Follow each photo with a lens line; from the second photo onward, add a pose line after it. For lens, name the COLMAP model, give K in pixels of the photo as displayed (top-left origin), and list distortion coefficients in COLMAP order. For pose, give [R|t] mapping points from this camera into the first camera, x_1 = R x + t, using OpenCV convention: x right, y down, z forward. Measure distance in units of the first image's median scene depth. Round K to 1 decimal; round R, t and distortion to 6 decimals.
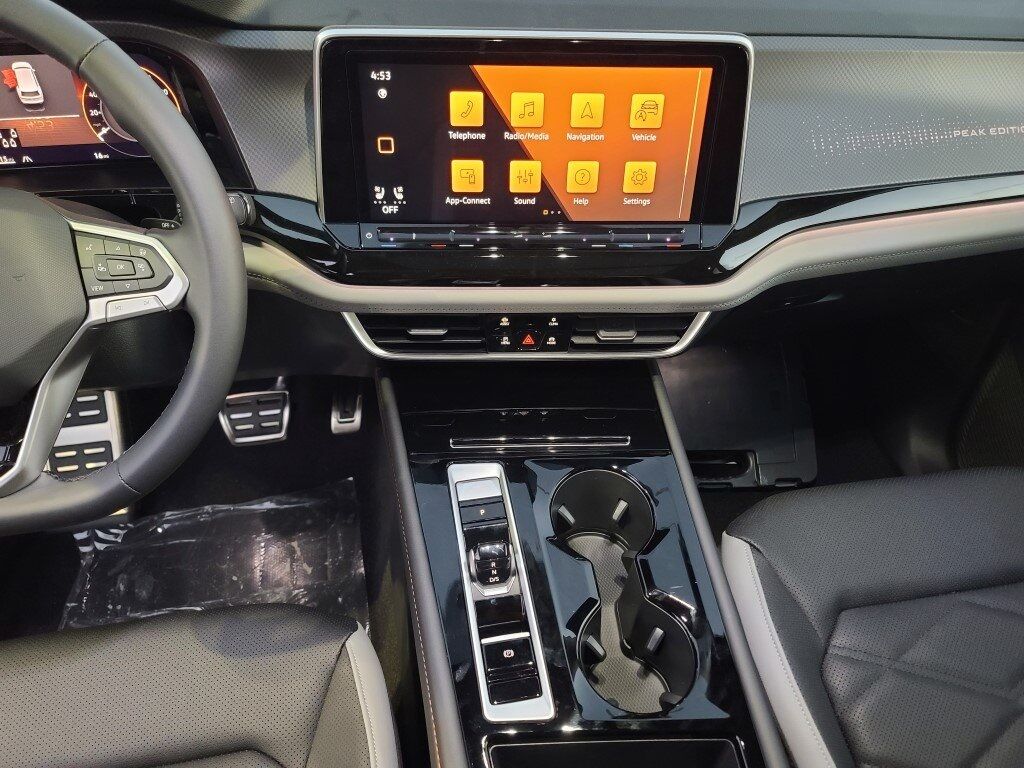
lens RADIAL K [[806.1, 0, 515.1], [0, 806.1, 418.9], [0, 0, 1]] dist [0.051744, -0.056298]
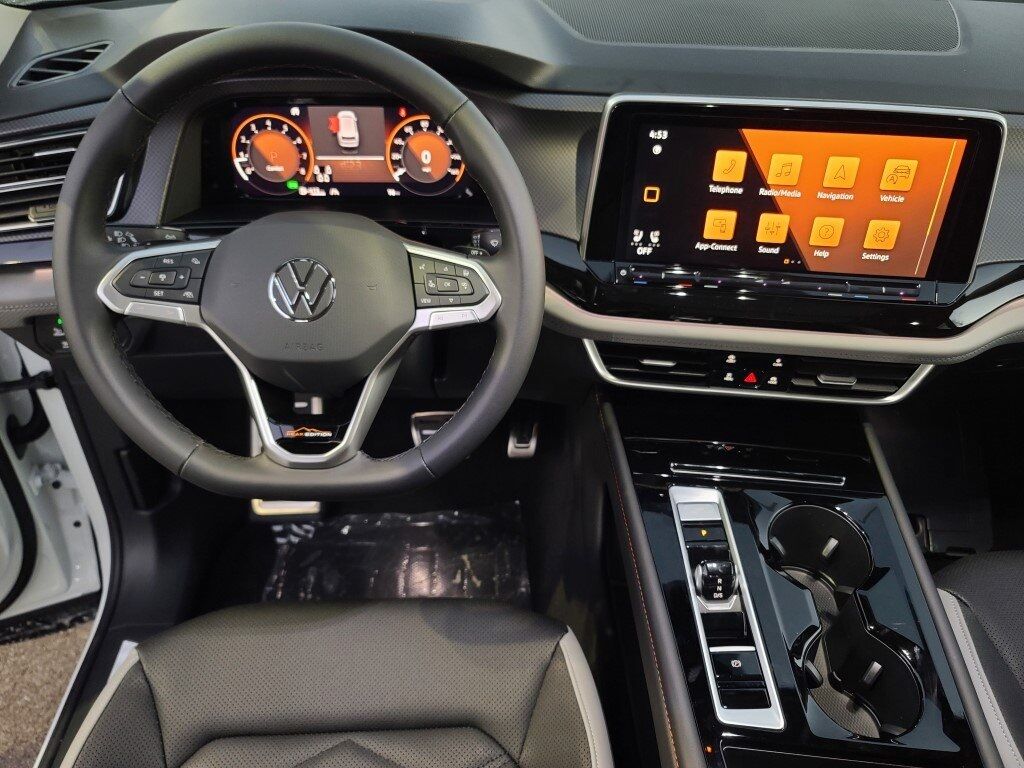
lens RADIAL K [[806.1, 0, 514.6], [0, 806.1, 405.4], [0, 0, 1]] dist [0.051744, -0.056298]
pose [[0.987252, 0.085080, -0.134514, -0.161983], [-0.095114, 0.993002, -0.070002, 0.048301], [0.127617, 0.081903, 0.988436, -0.109142]]
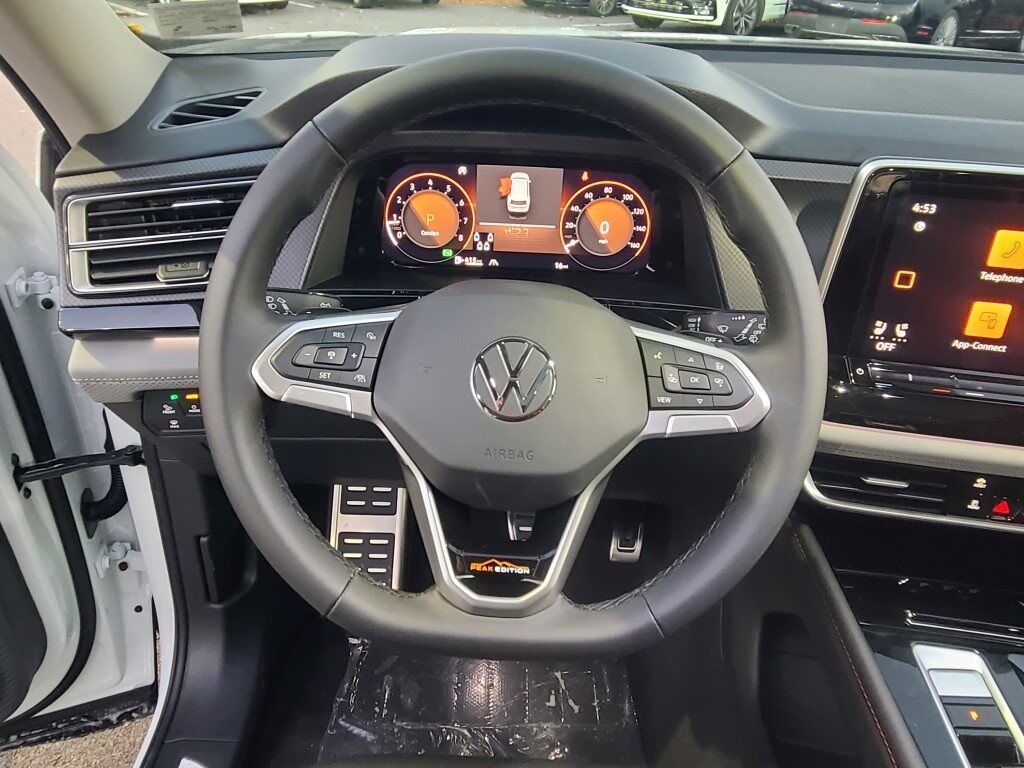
lens RADIAL K [[775.4, 0, 503.1], [0, 775.4, 378.4], [0, 0, 1]] dist [-0.004252, 0.011286]
pose [[0.975807, 0.113495, -0.186868, -0.404791], [-0.149560, 0.969955, -0.191885, 0.007503], [0.159476, 0.215190, 0.963463, 0.099528]]
